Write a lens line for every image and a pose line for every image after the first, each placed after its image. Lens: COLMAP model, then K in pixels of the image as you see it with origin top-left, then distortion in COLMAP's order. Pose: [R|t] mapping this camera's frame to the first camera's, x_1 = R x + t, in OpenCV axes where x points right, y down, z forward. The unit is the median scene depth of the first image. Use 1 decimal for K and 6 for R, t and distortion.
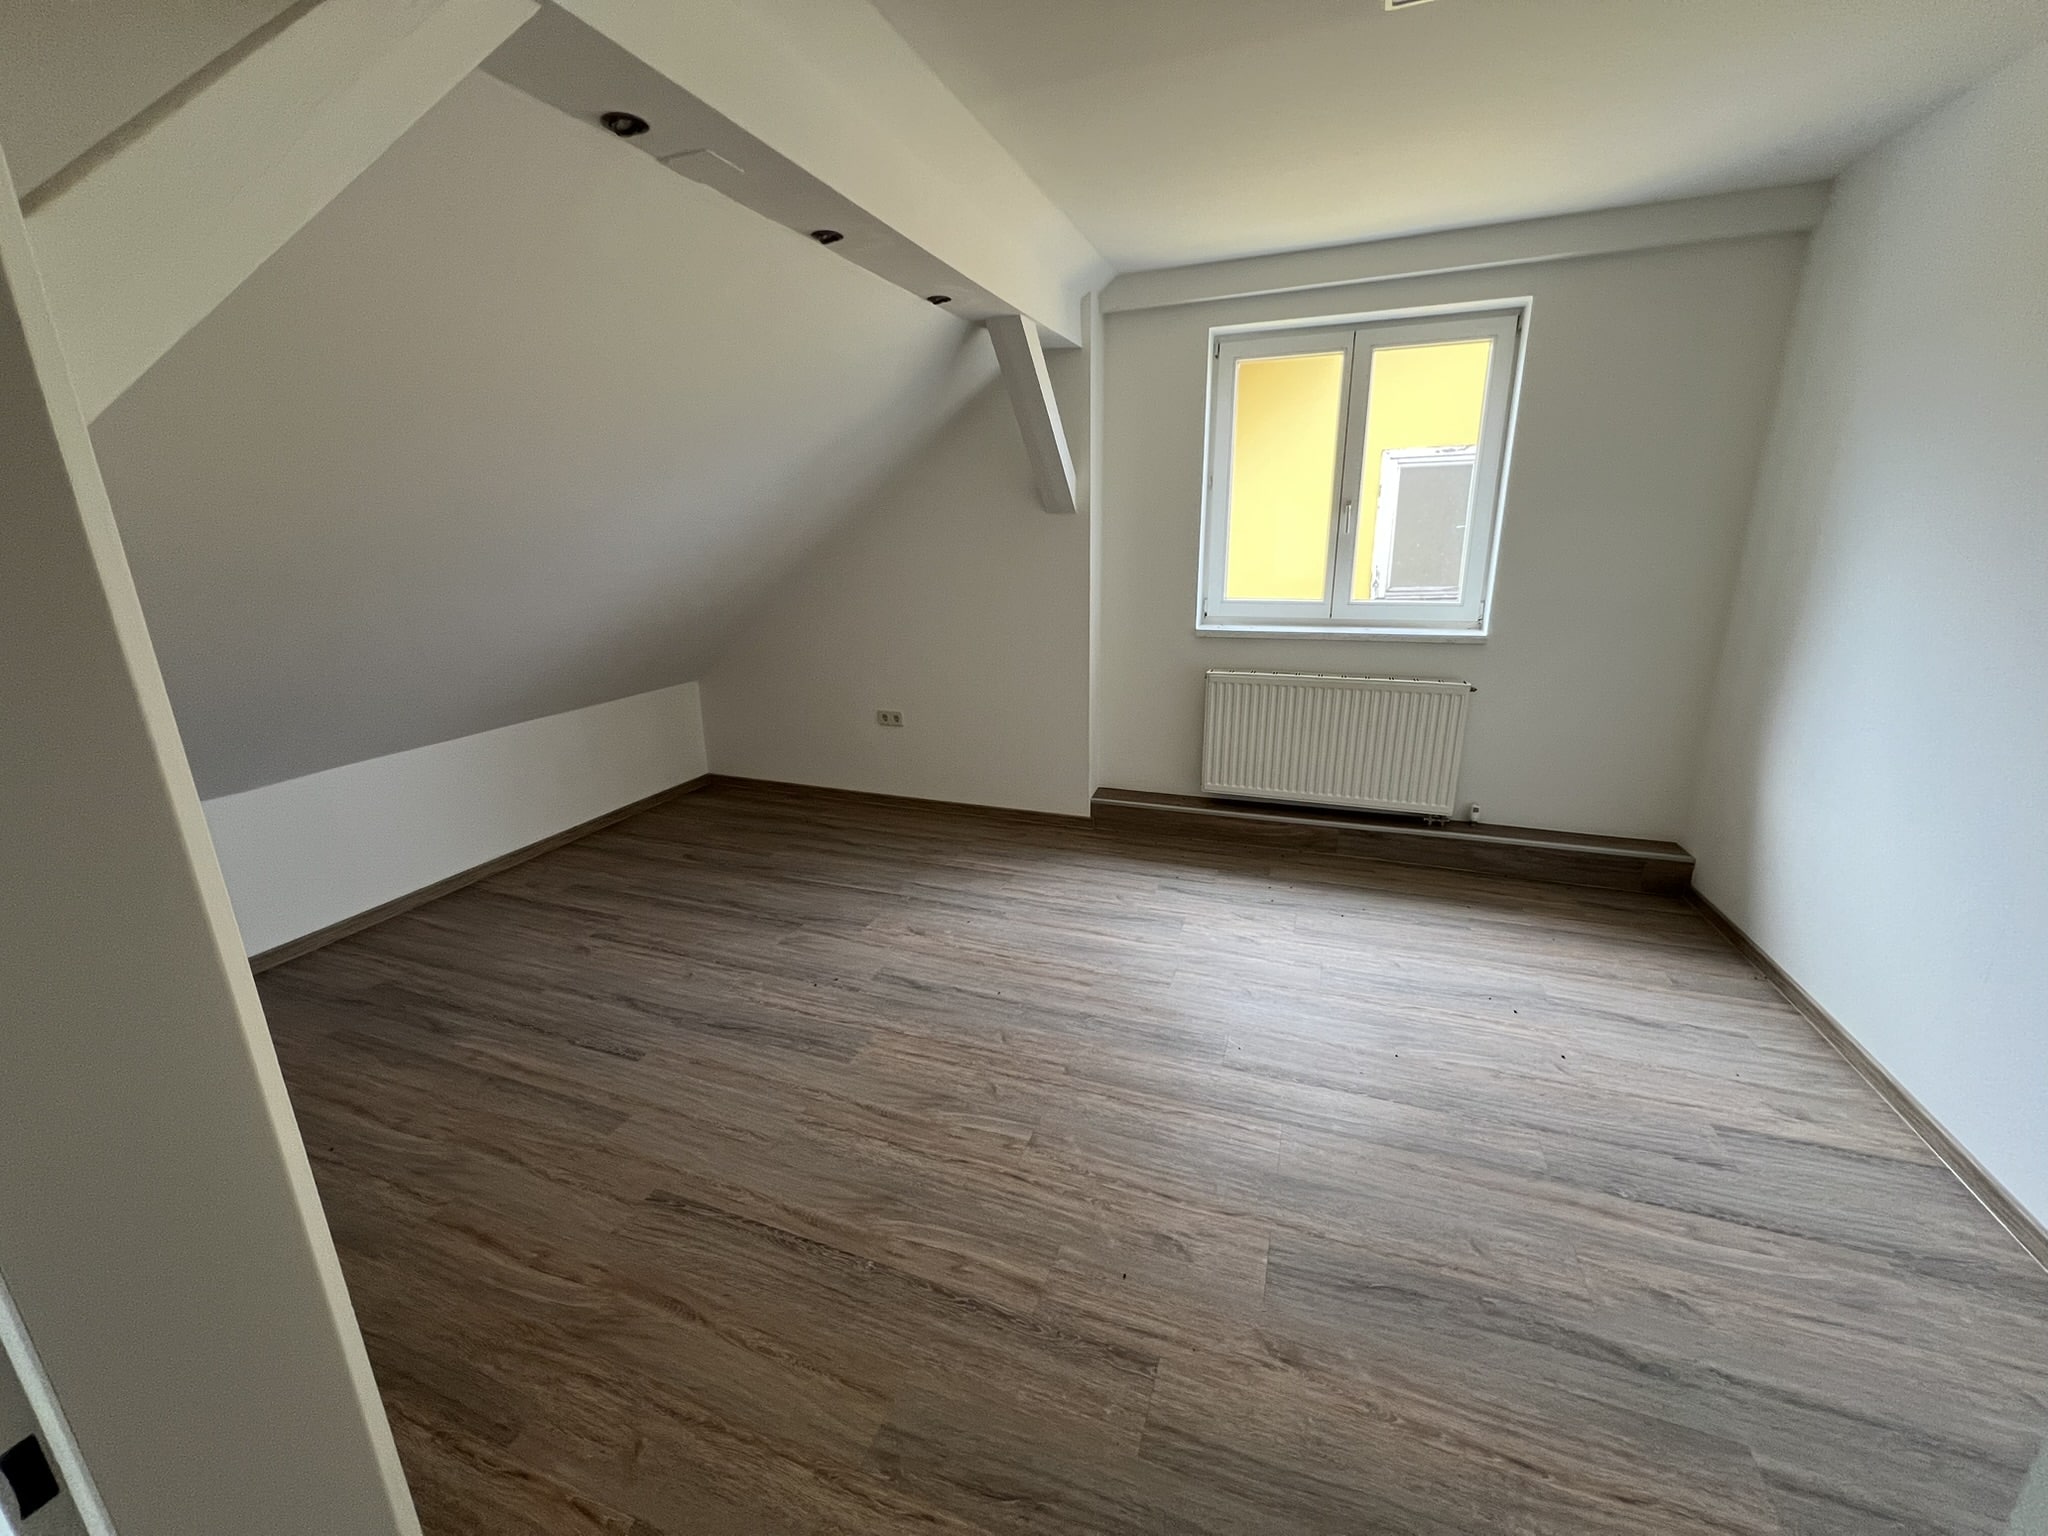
lens RADIAL K [[816.2, 0, 1024.9], [0, 816.2, 751.6], [0, 0, 1]] dist [-0.001976, -0.000140]
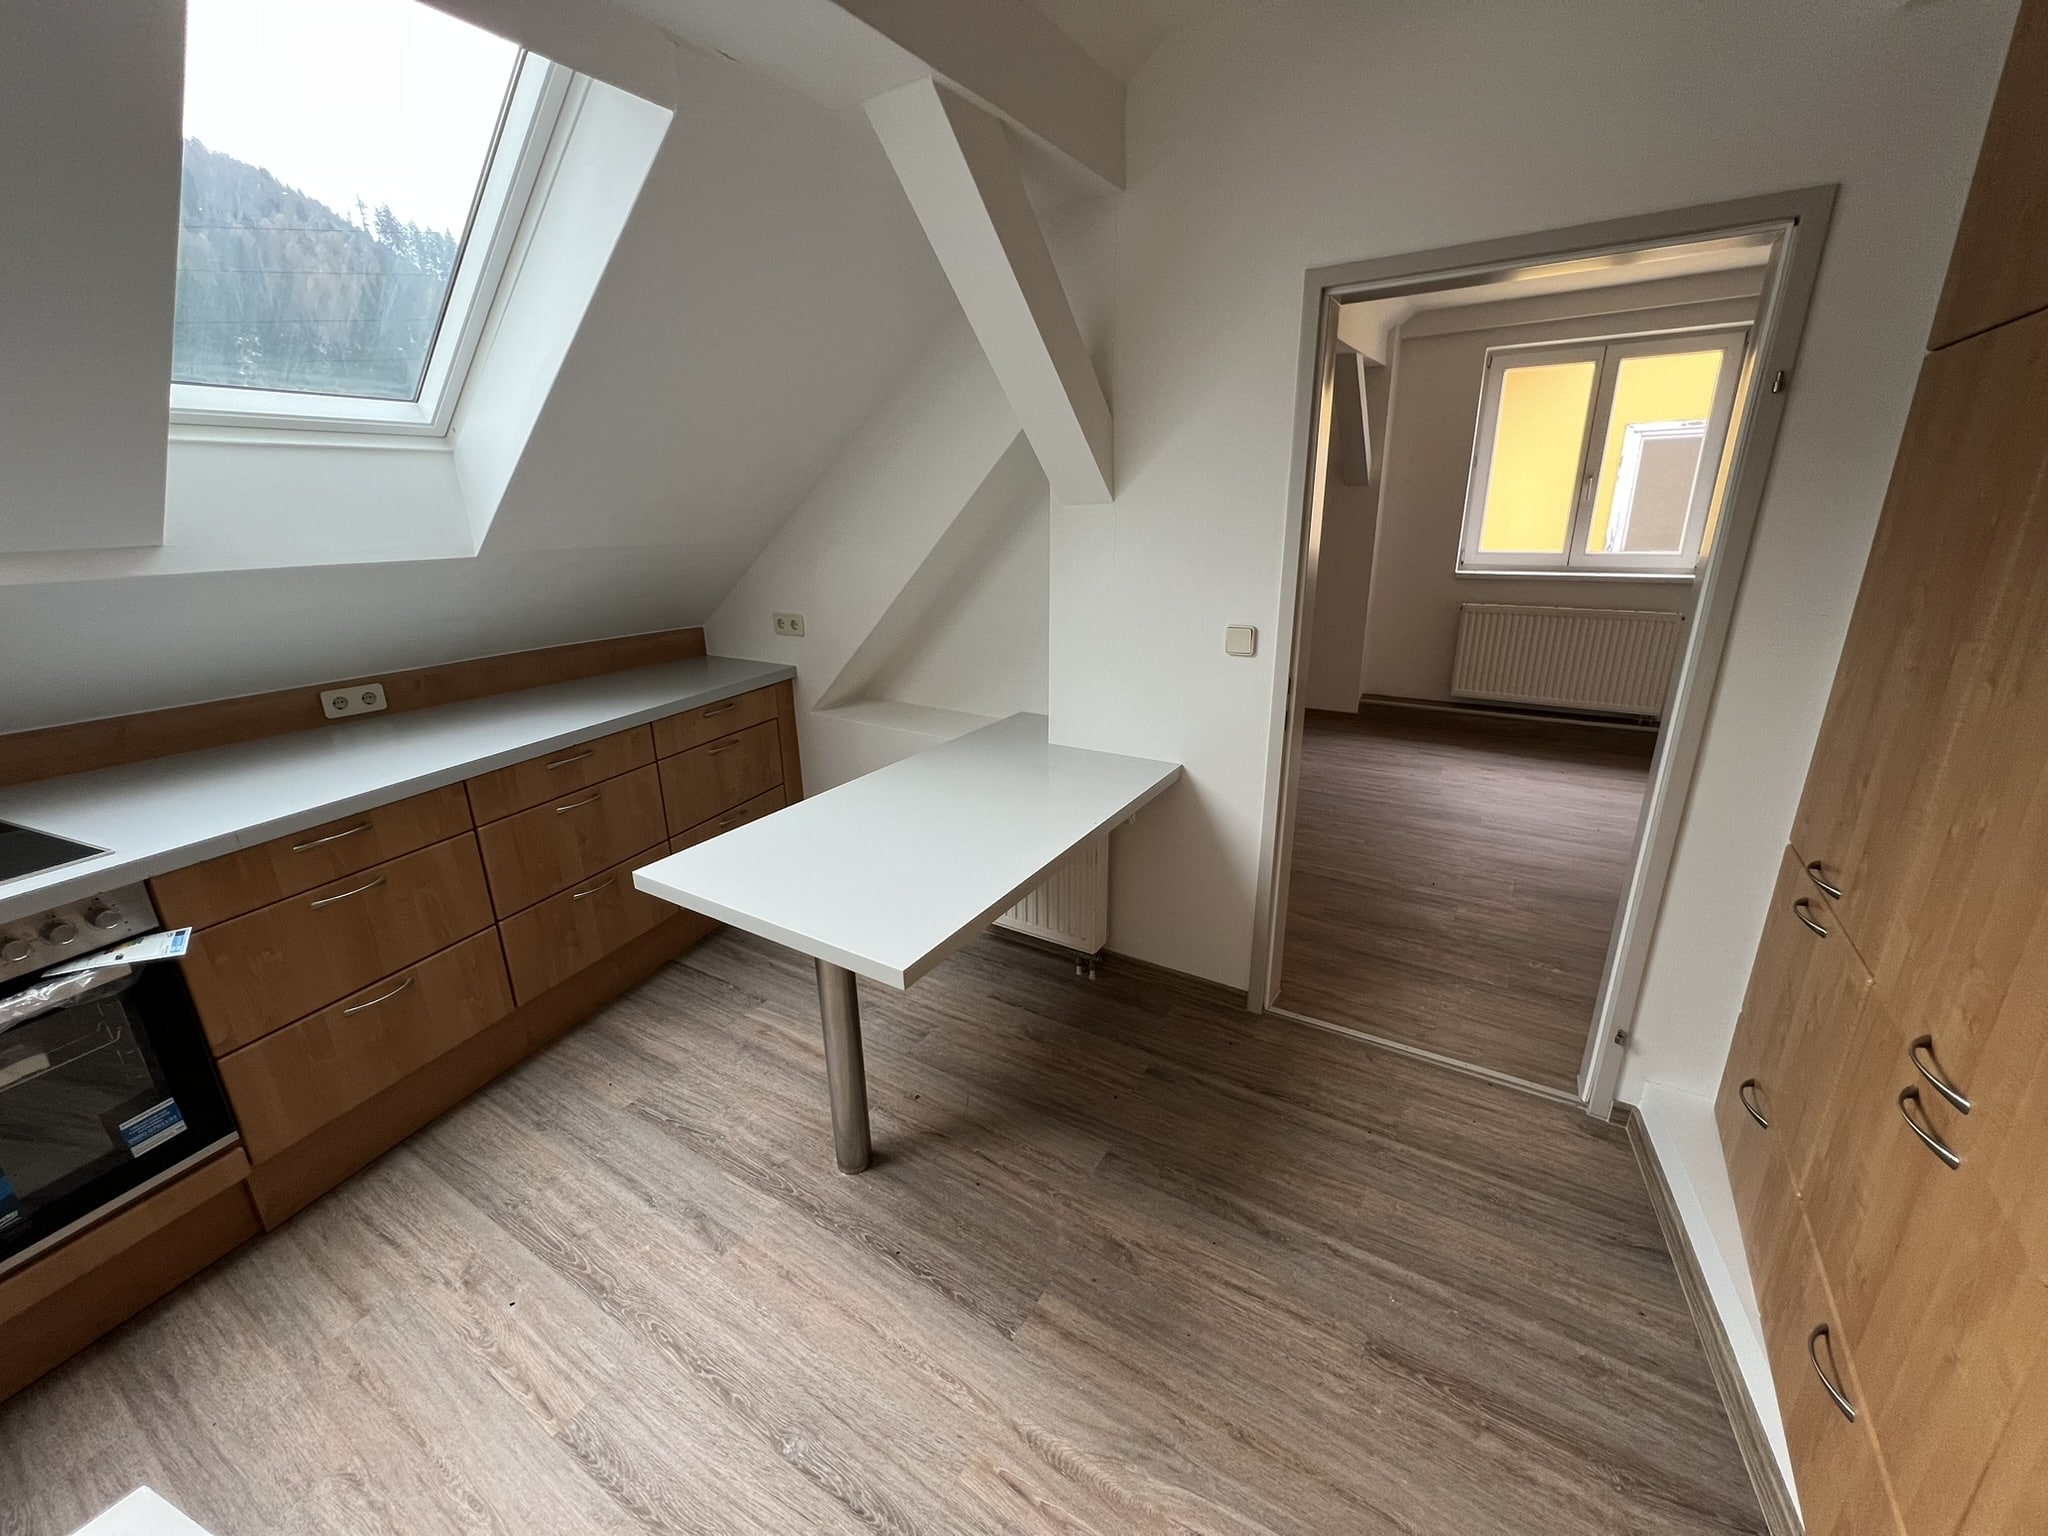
lens RADIAL K [[816.2, 0, 1022.2], [0, 816.2, 759.0], [0, 0, 1]] dist [-0.001976, -0.000140]
pose [[0.977169, 0.056890, -0.204707, -0.196002], [-0.049805, 0.997973, 0.039604, 0.139024], [0.206545, -0.028504, 0.978022, -0.470895]]
